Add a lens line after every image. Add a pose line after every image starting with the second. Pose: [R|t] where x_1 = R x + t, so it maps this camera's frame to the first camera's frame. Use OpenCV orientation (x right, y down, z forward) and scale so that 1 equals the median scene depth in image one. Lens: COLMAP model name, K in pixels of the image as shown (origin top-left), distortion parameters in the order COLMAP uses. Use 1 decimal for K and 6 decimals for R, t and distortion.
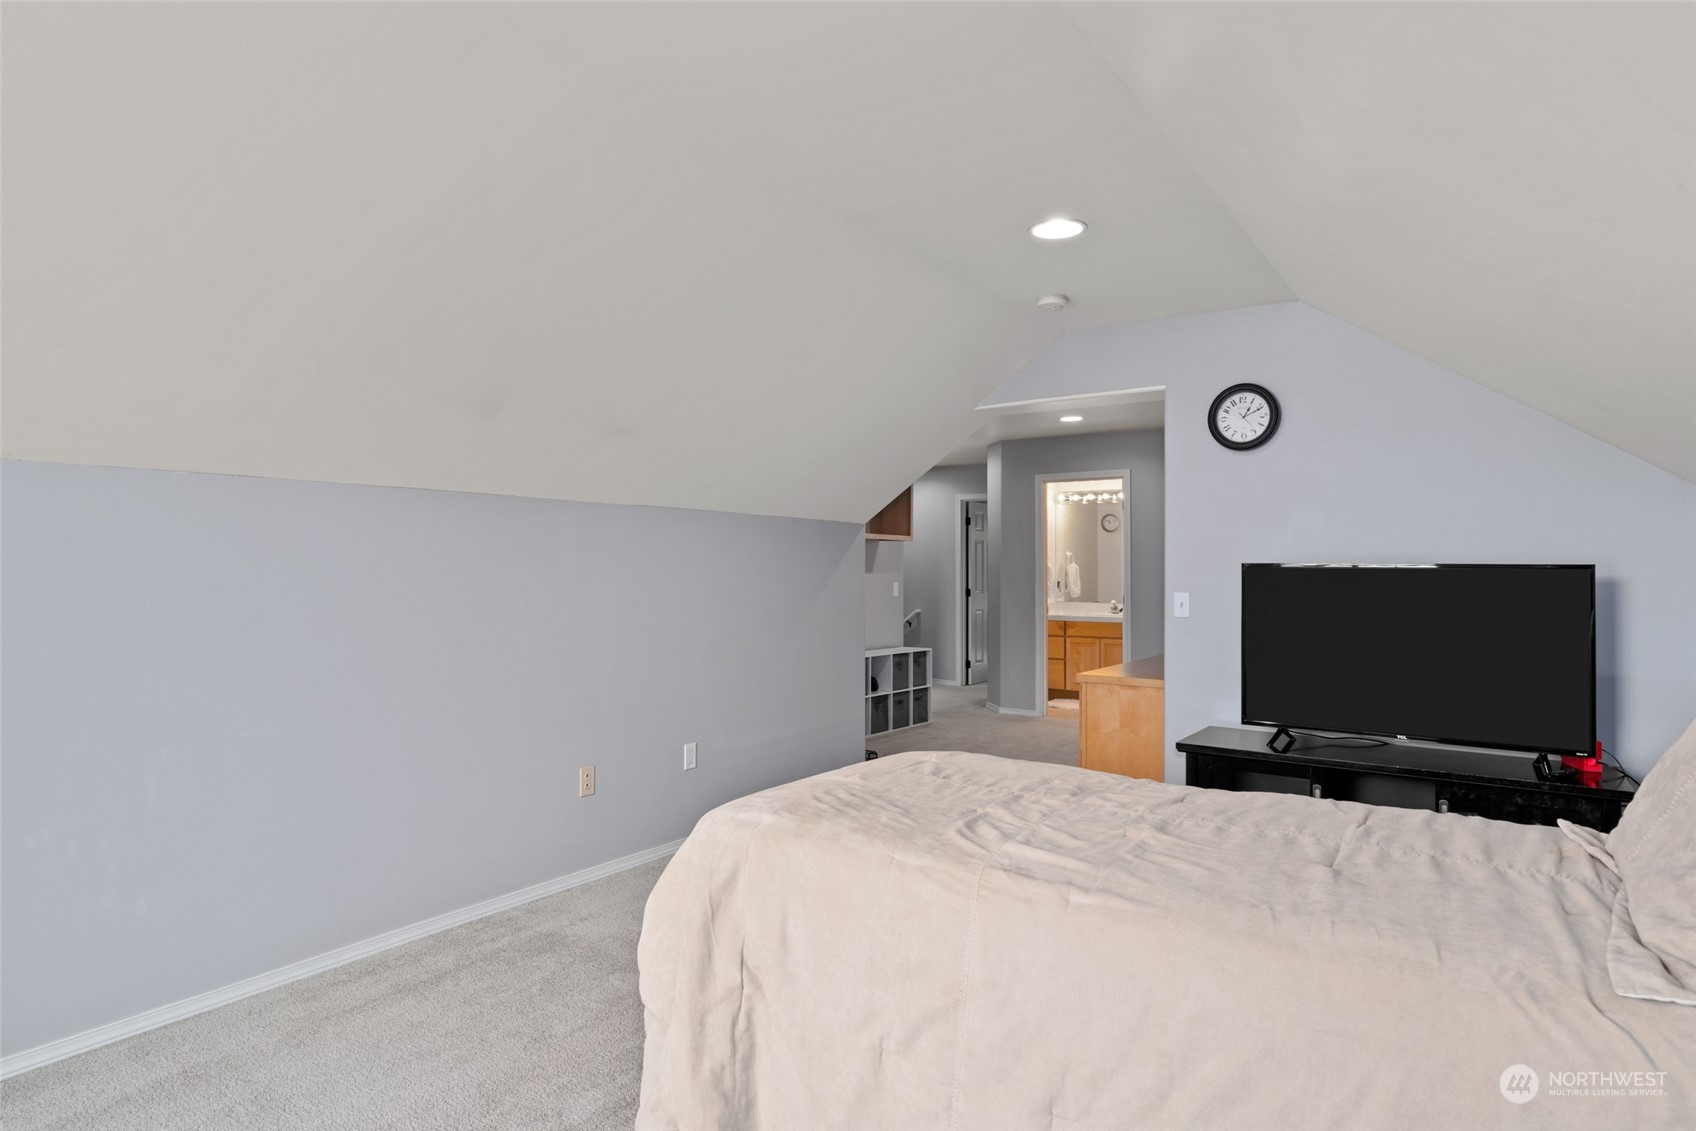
lens RADIAL K [[973.1, 0, 850.0], [0, 973.1, 564.8], [0, 0, 1]] dist [0.007259, -0.002857]
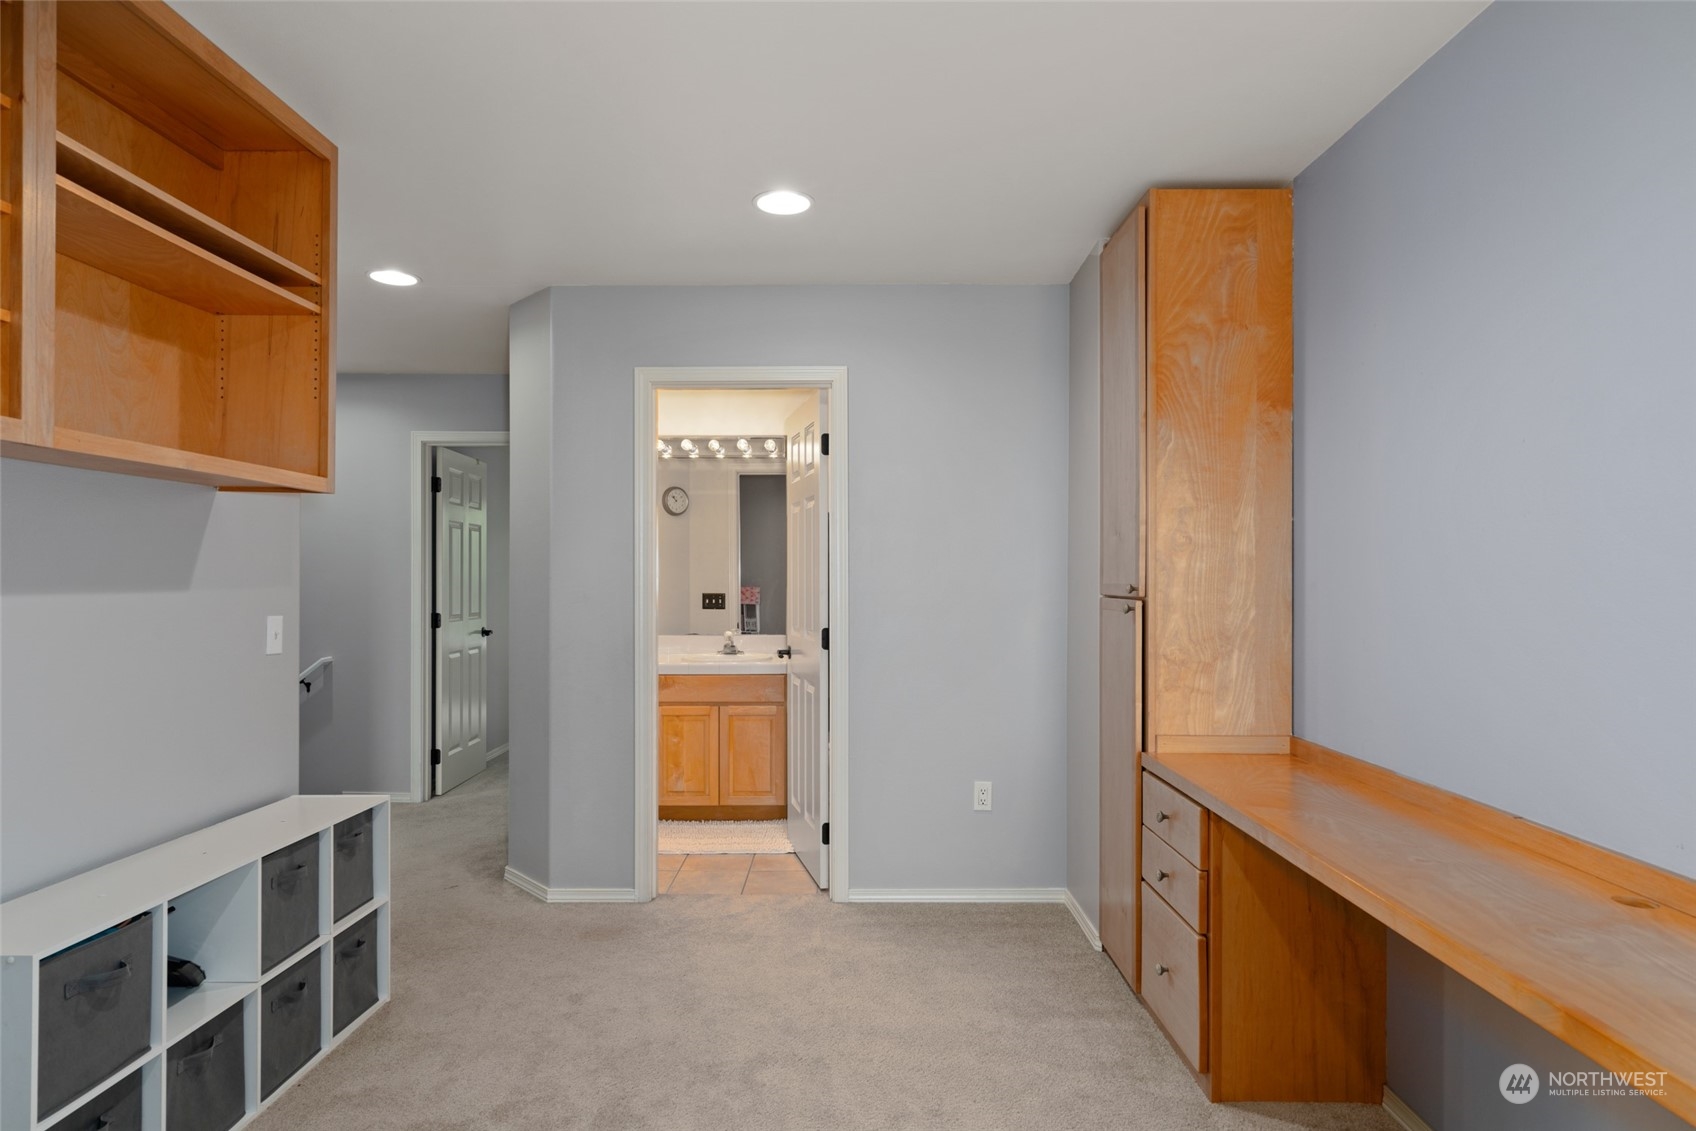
lens RADIAL K [[930.2, 0, 843.2], [0, 930.2, 572.2], [0, 0, 1]] dist [0.003482, 0.001398]
pose [[0.828817, 0.000186, 0.559519, 0.024564], [-0.002065, 0.999994, 0.002727, 0.000718], [-0.559516, -0.003416, 0.828813, 0.507348]]
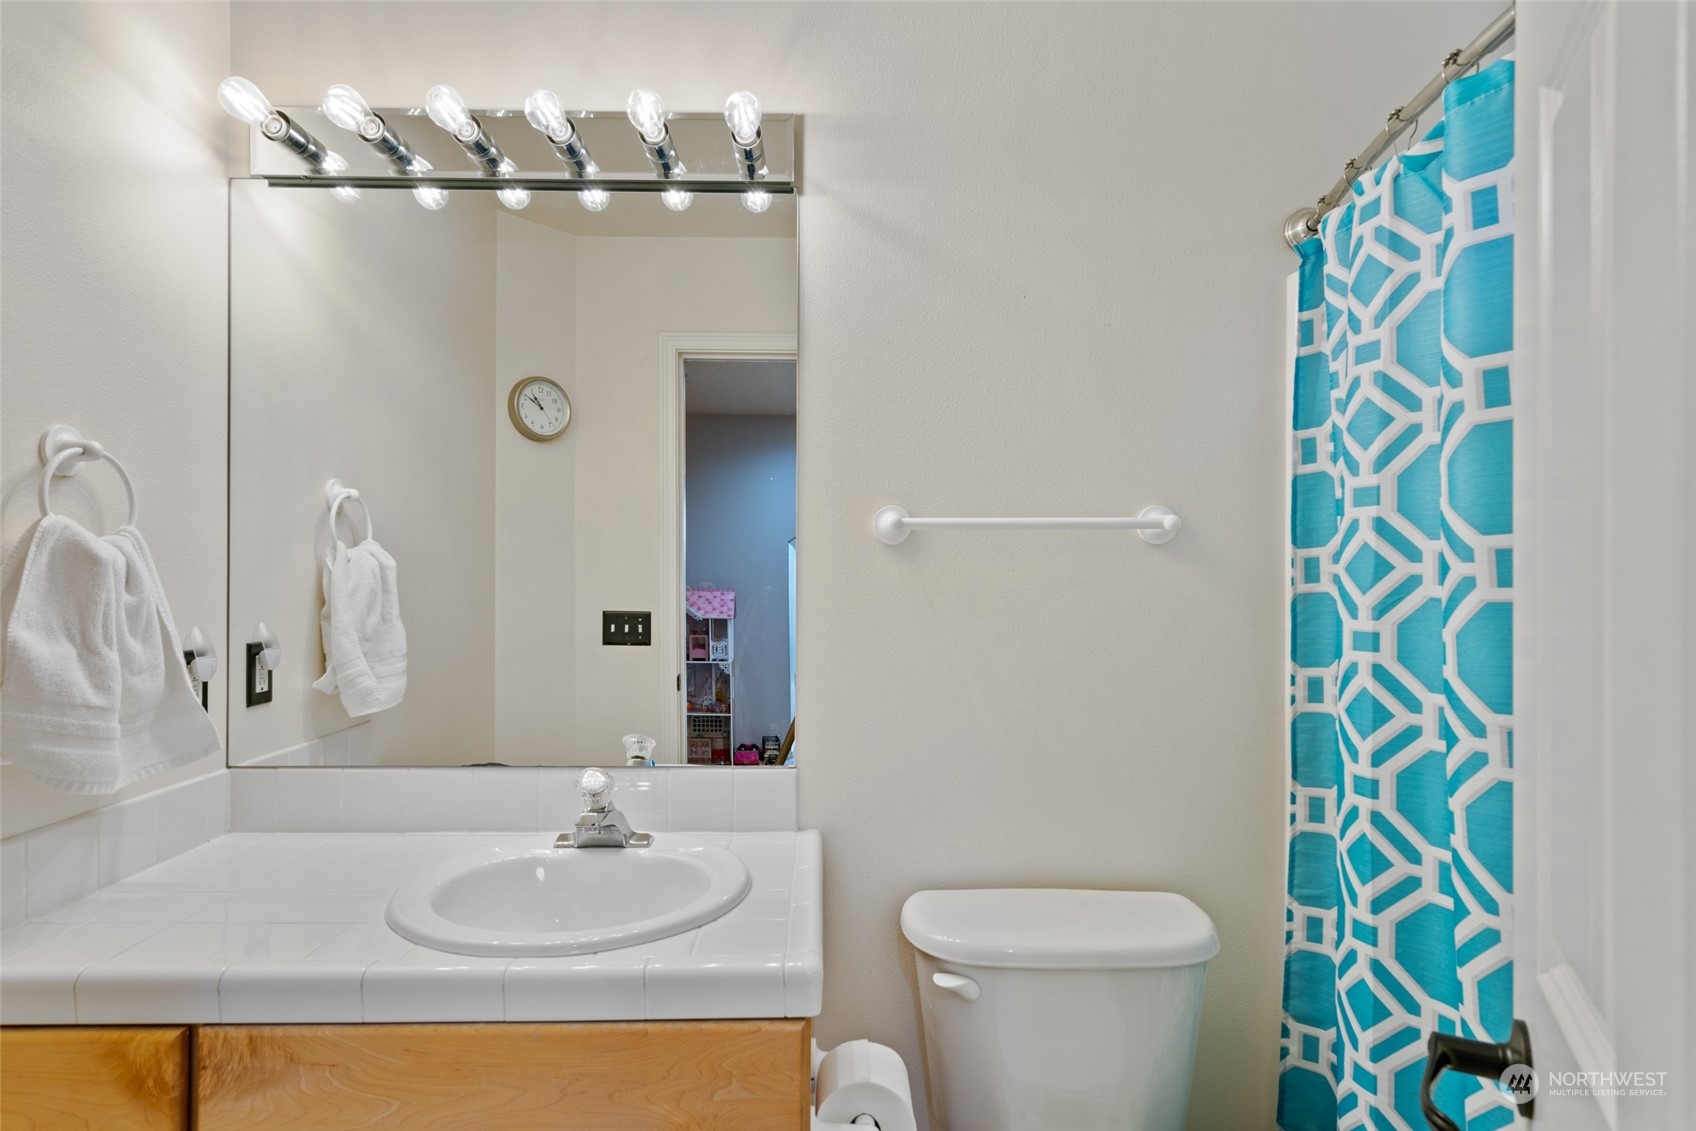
lens RADIAL K [[930.2, 0, 848.2], [0, 930.2, 564.9], [0, 0, 1]] dist [0.003482, 0.001398]
pose [[0.814712, 0.005708, 0.579838, 0.208892], [-0.004085, 0.999983, -0.004104, 0.003434], [-0.579851, 0.000975, 0.814722, 0.830149]]
